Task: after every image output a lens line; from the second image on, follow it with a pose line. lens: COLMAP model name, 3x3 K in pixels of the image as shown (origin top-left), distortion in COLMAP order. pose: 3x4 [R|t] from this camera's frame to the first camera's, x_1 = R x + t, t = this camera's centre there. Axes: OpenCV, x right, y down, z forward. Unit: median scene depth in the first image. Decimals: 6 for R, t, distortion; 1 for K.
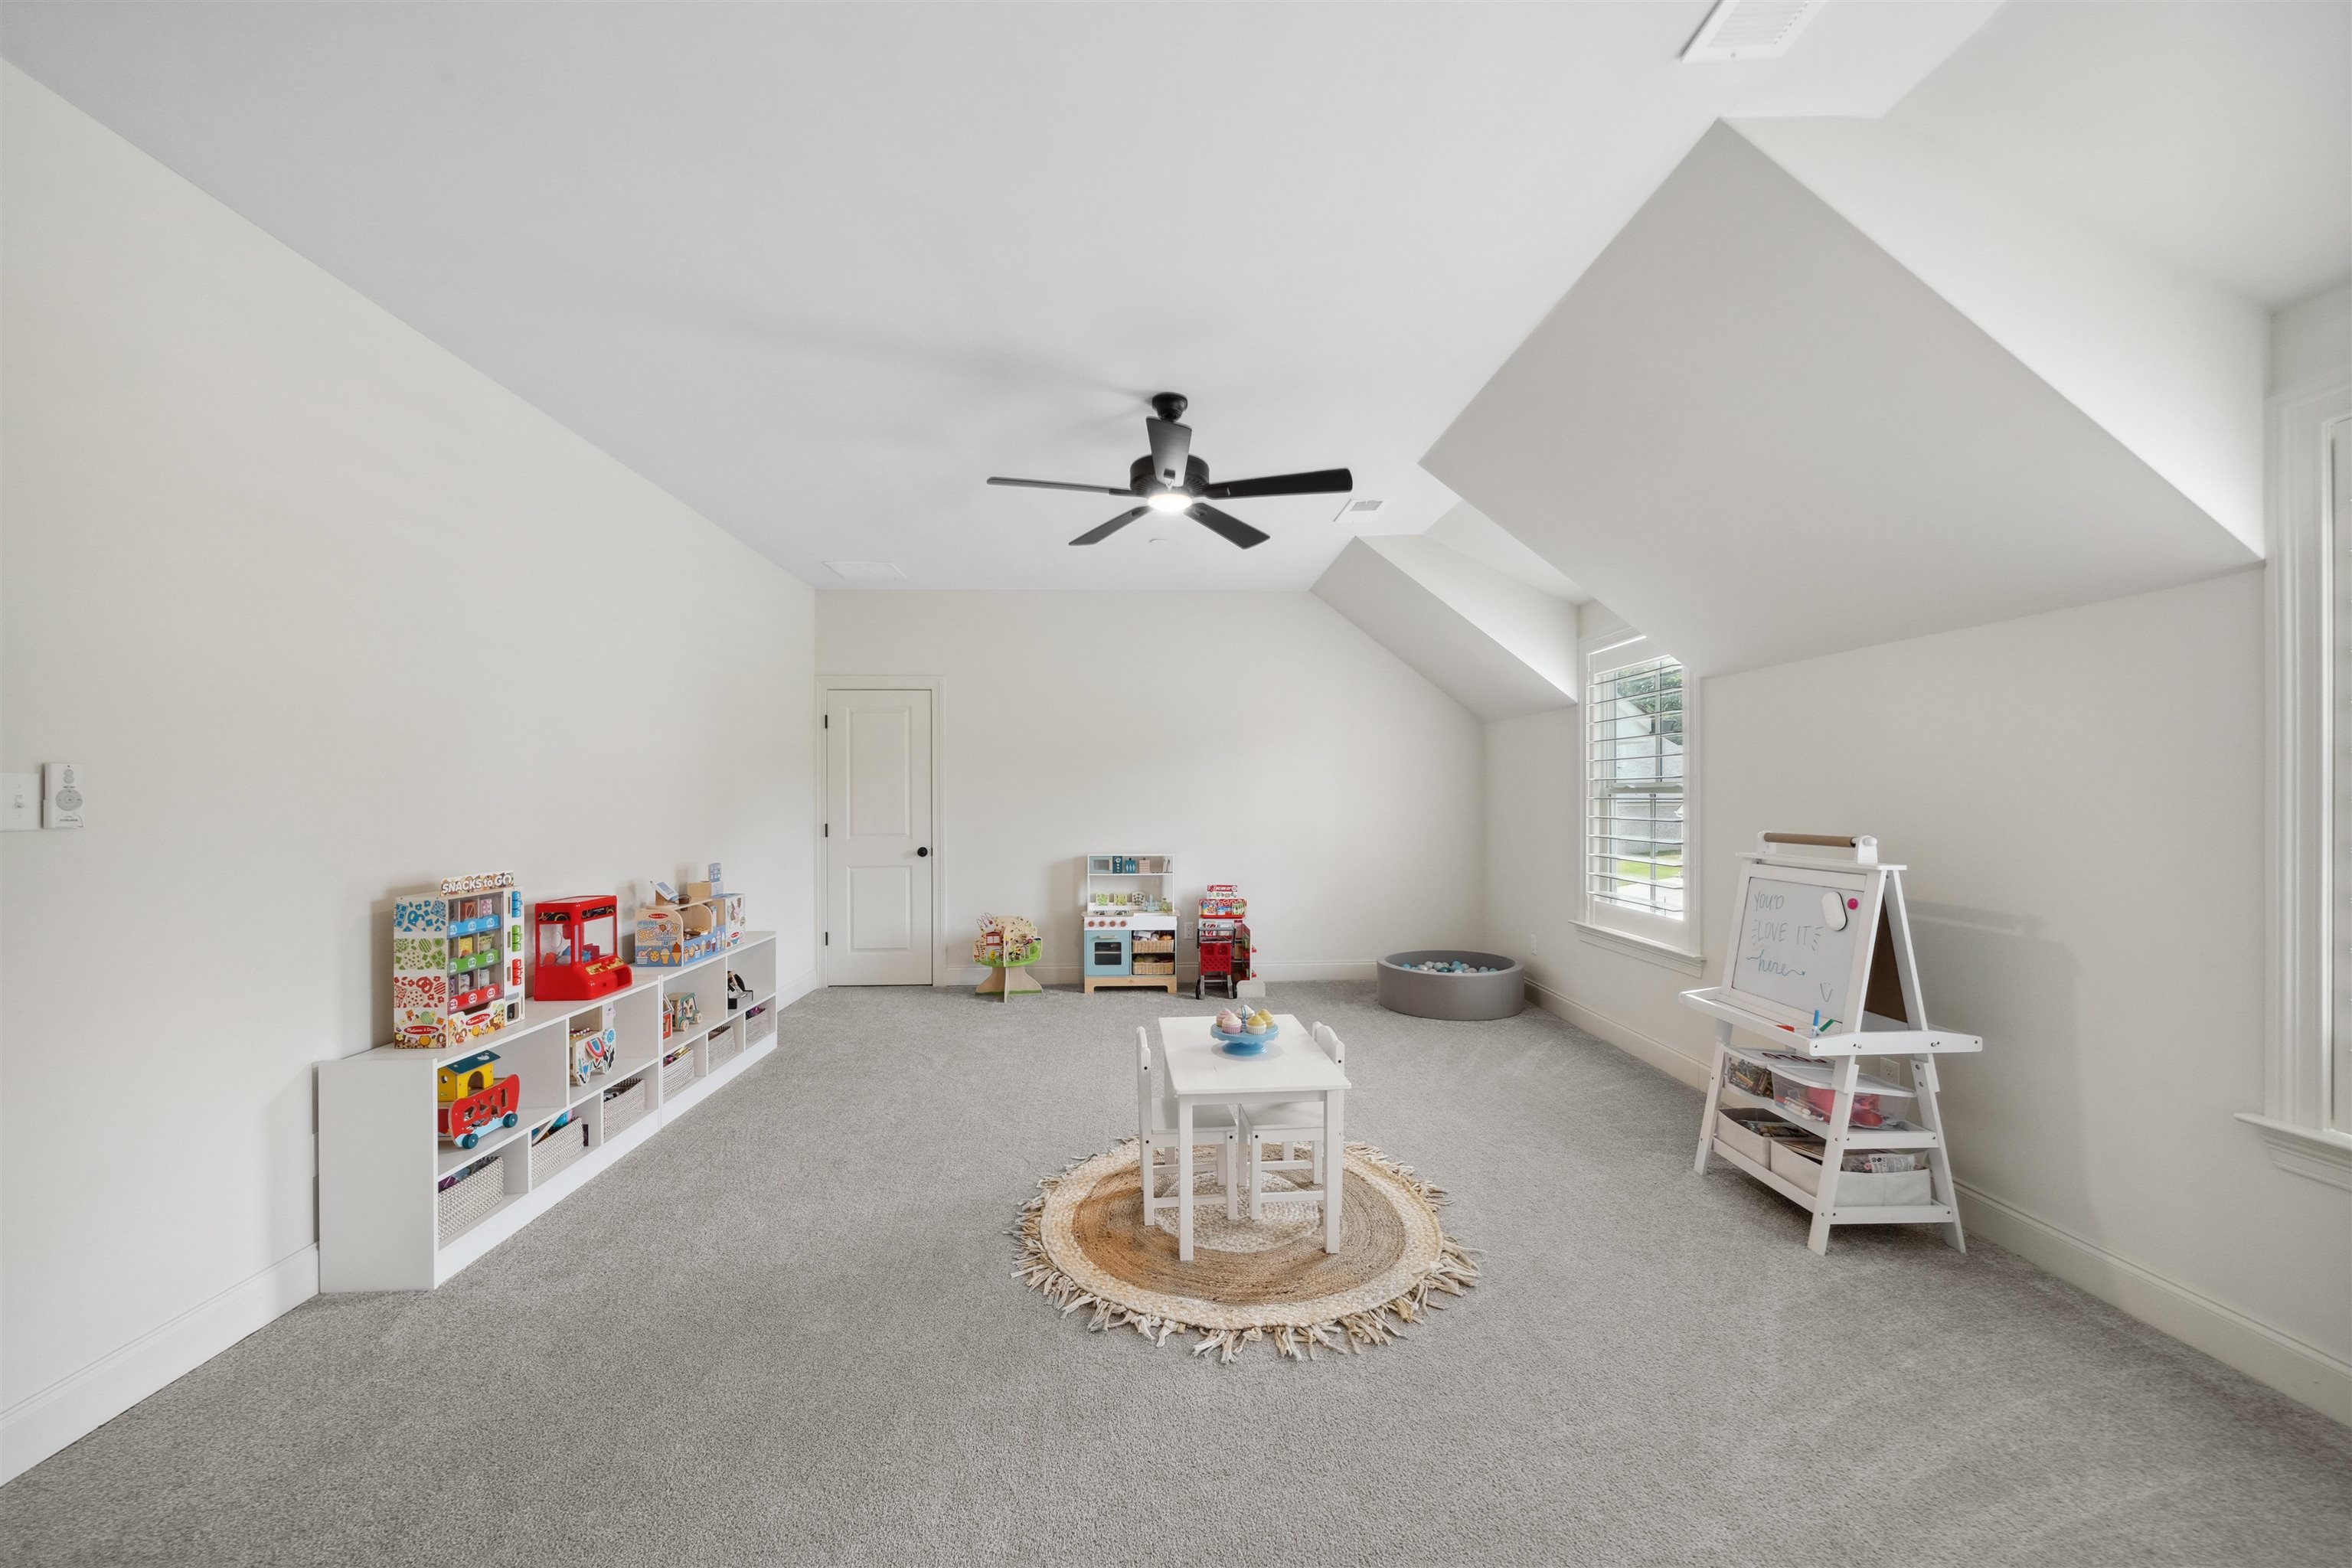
lens RADIAL K [[859.9, 0, 1175.9], [0, 859.9, 788.1], [0, 0, 1]] dist [-0.010599, 0.000057]
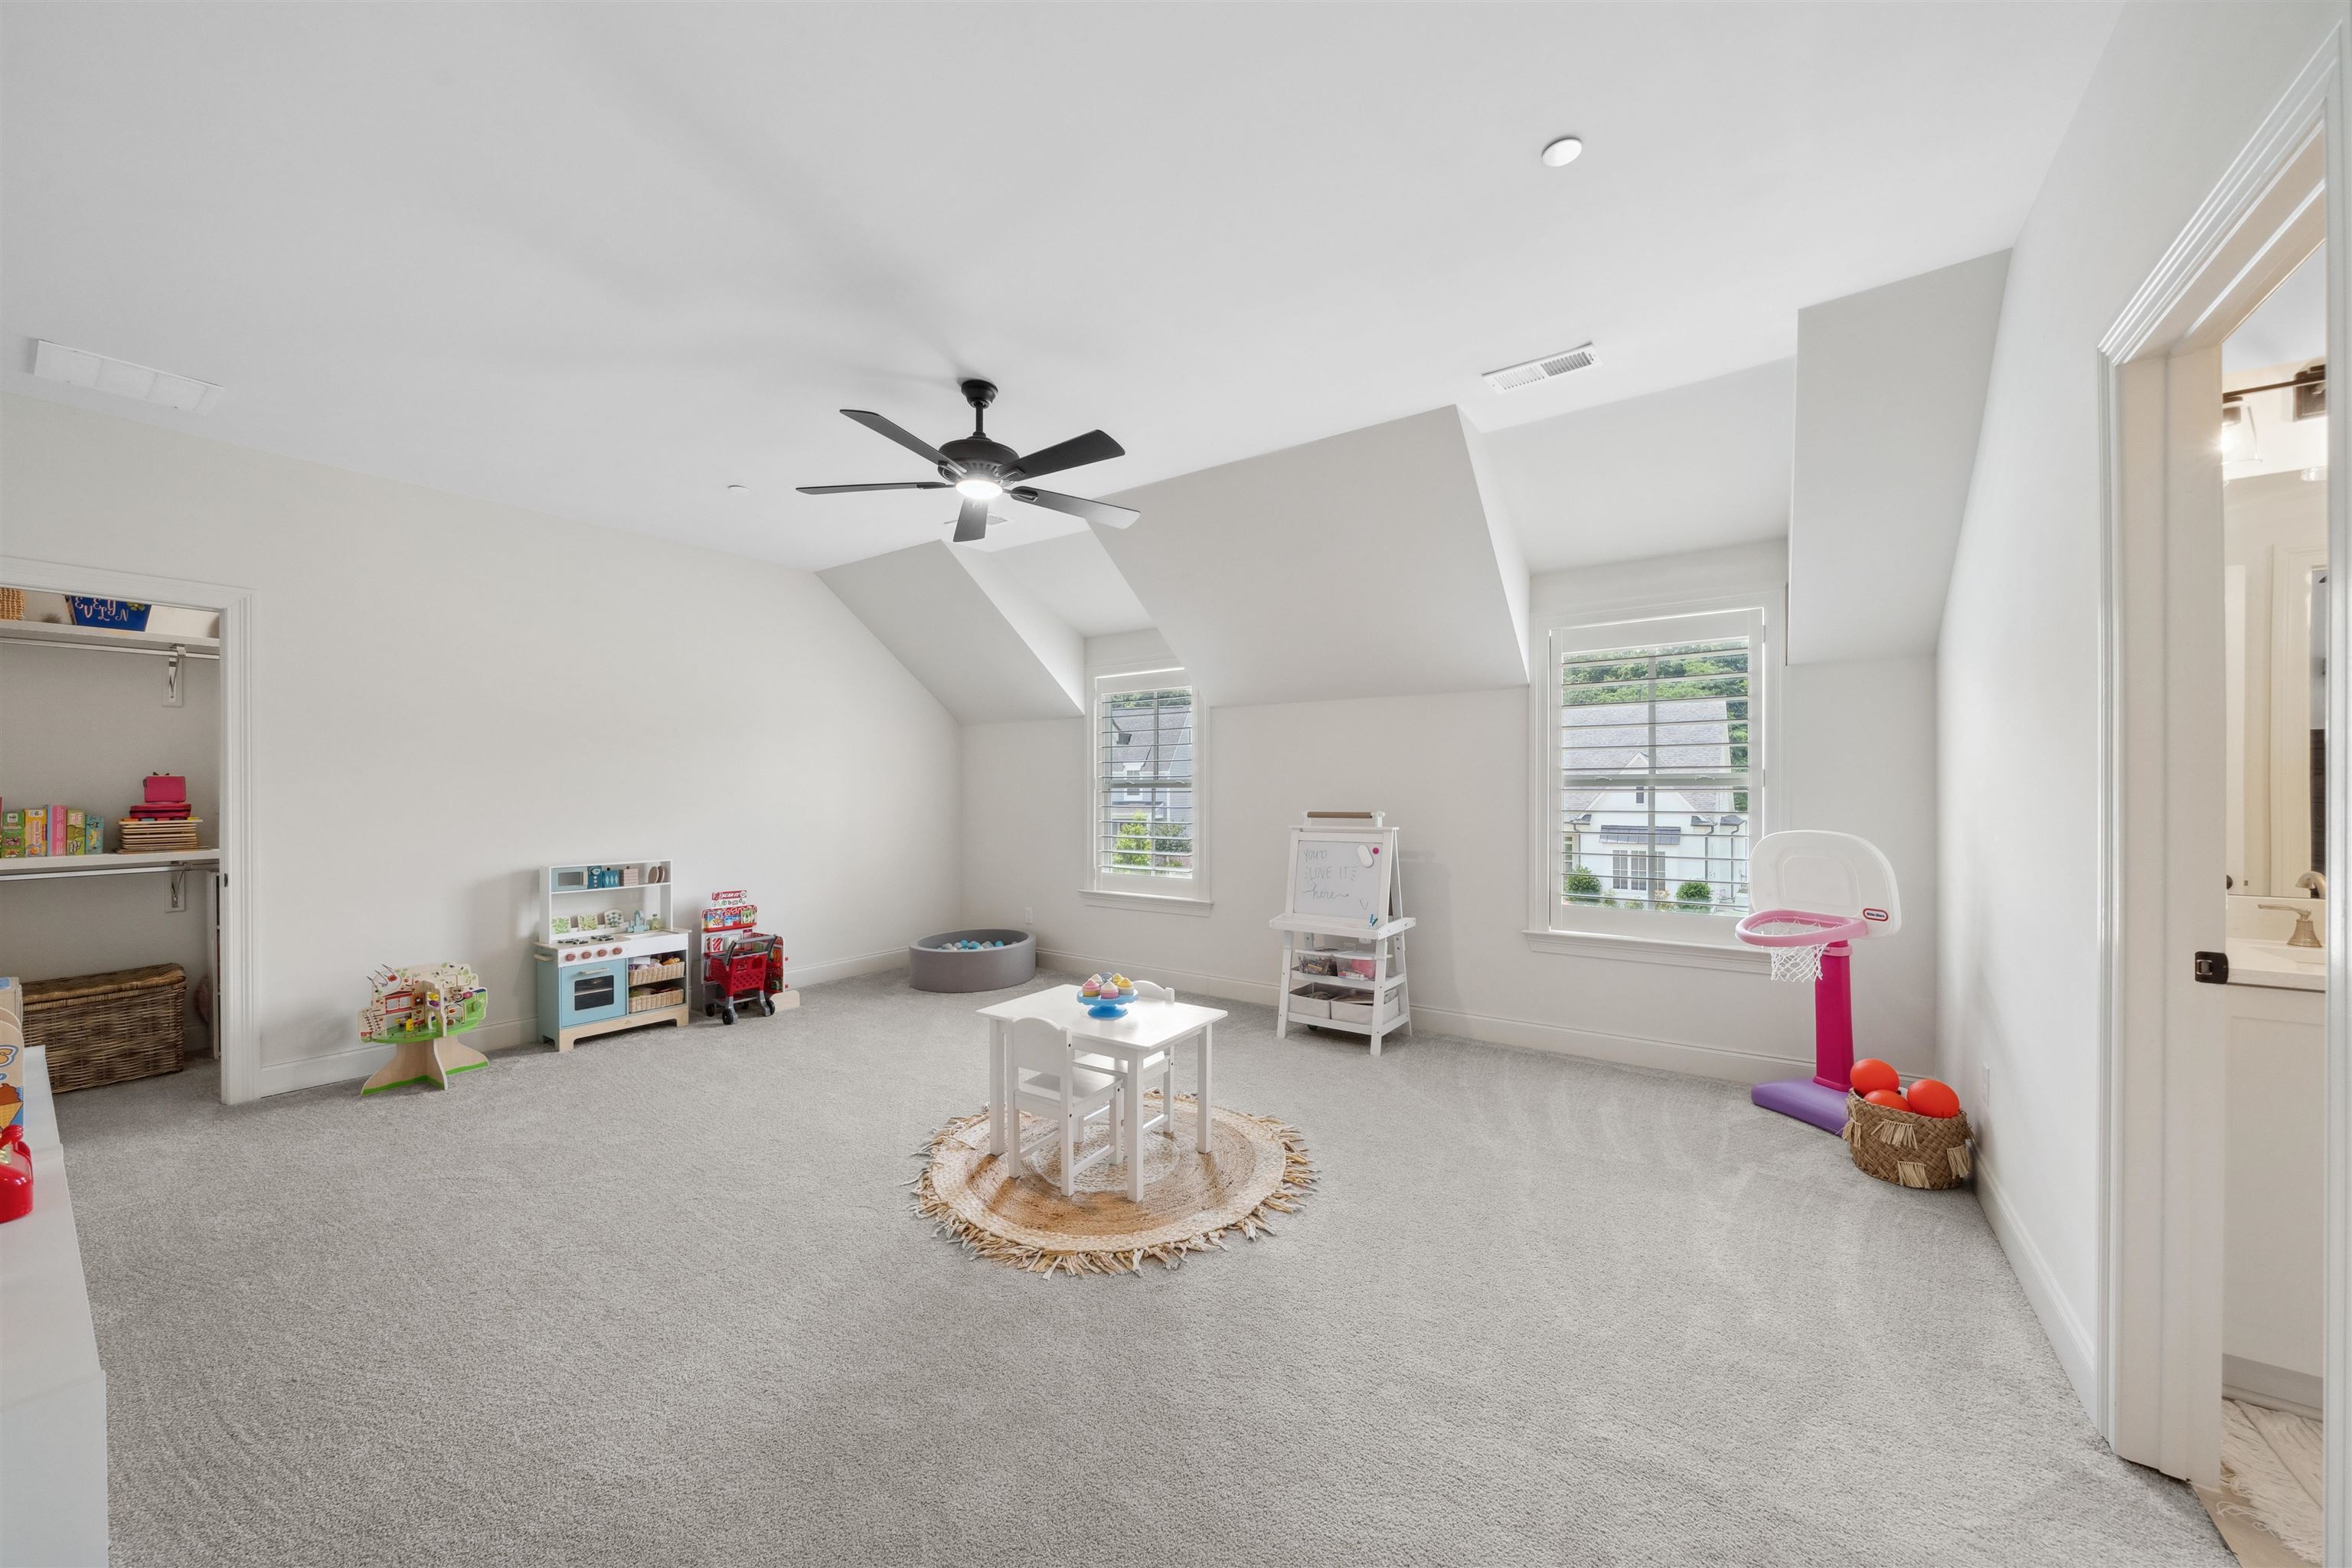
lens RADIAL K [[838.1, 0, 1181.5], [0, 838.1, 792.6], [0, 0, 1]] dist [-0.005855, -0.000001]
pose [[0.612126, -0.000663, 0.790760, -0.352676], [-0.006372, 0.999963, 0.005772, 0.005068], [-0.790735, -0.008572, 0.612099, 0.125490]]
